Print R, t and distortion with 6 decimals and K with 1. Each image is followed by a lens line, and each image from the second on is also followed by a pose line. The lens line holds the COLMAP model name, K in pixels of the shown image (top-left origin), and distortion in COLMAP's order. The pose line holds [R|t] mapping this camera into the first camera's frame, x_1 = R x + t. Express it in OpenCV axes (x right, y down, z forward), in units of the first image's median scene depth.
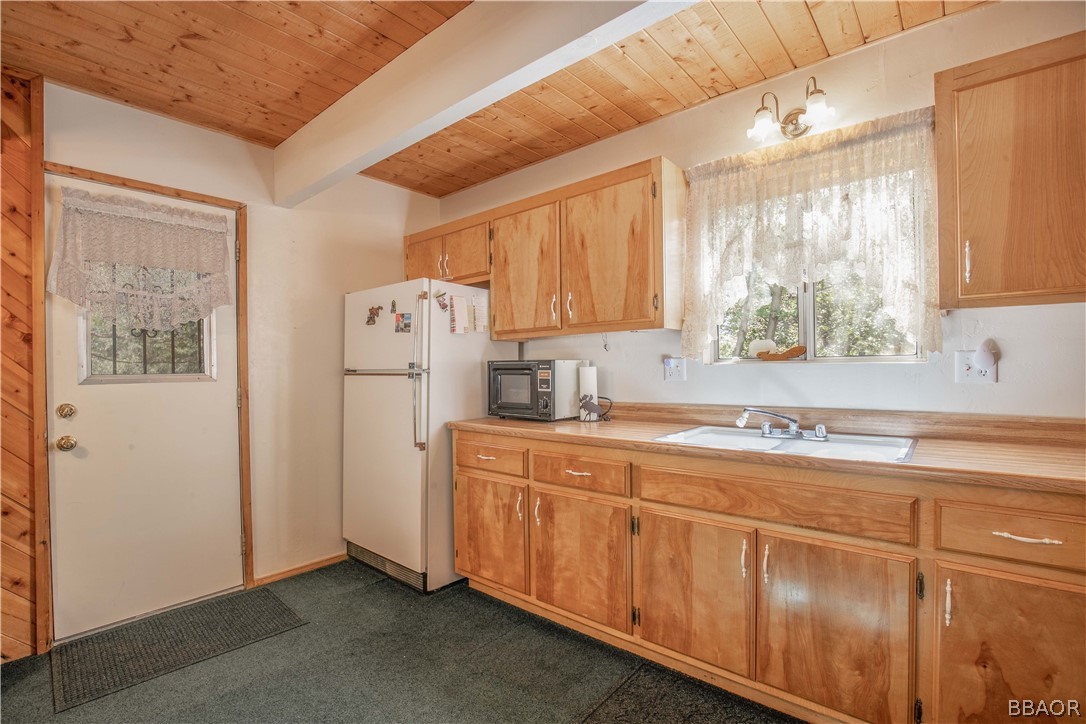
lens RADIAL K [[498.5, 0, 544.2], [0, 498.5, 372.5], [0, 0, 1]] dist [-0.037688, 0.006520]
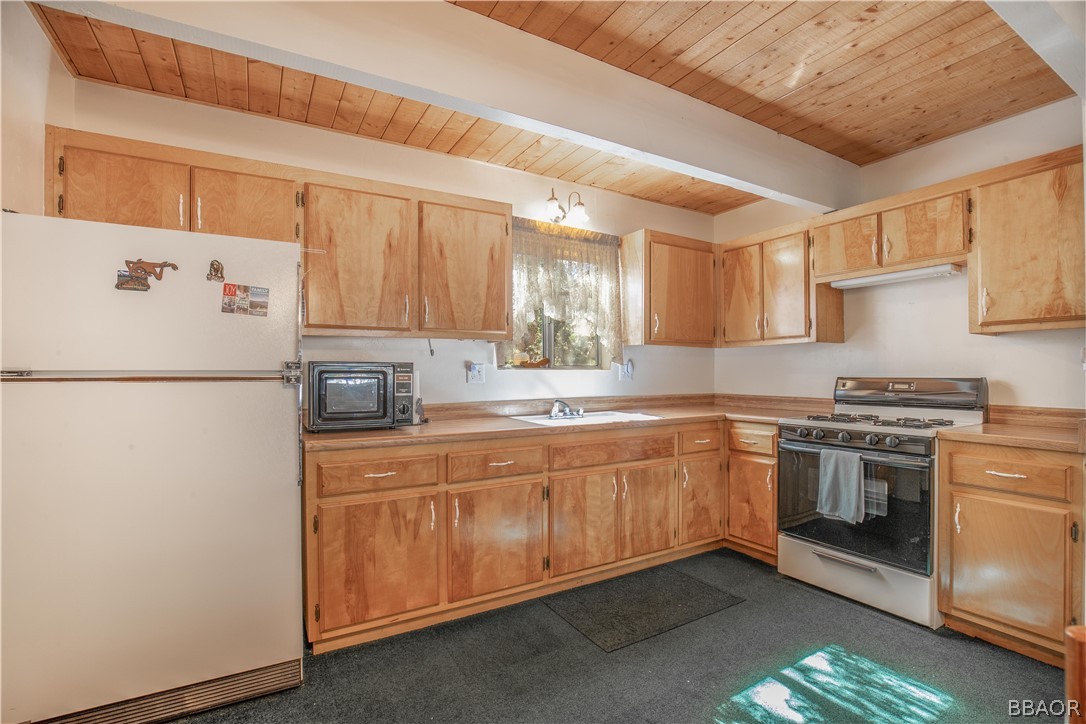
lens RADIAL K [[498.5, 0, 544.2], [0, 498.5, 372.5], [0, 0, 1]] dist [-0.037688, 0.006520]
pose [[0.332503, 0.008071, 0.943068, -0.852971], [0.005708, 0.999928, -0.010570, 0.005411], [-0.943085, 0.008898, 0.332433, 0.462577]]
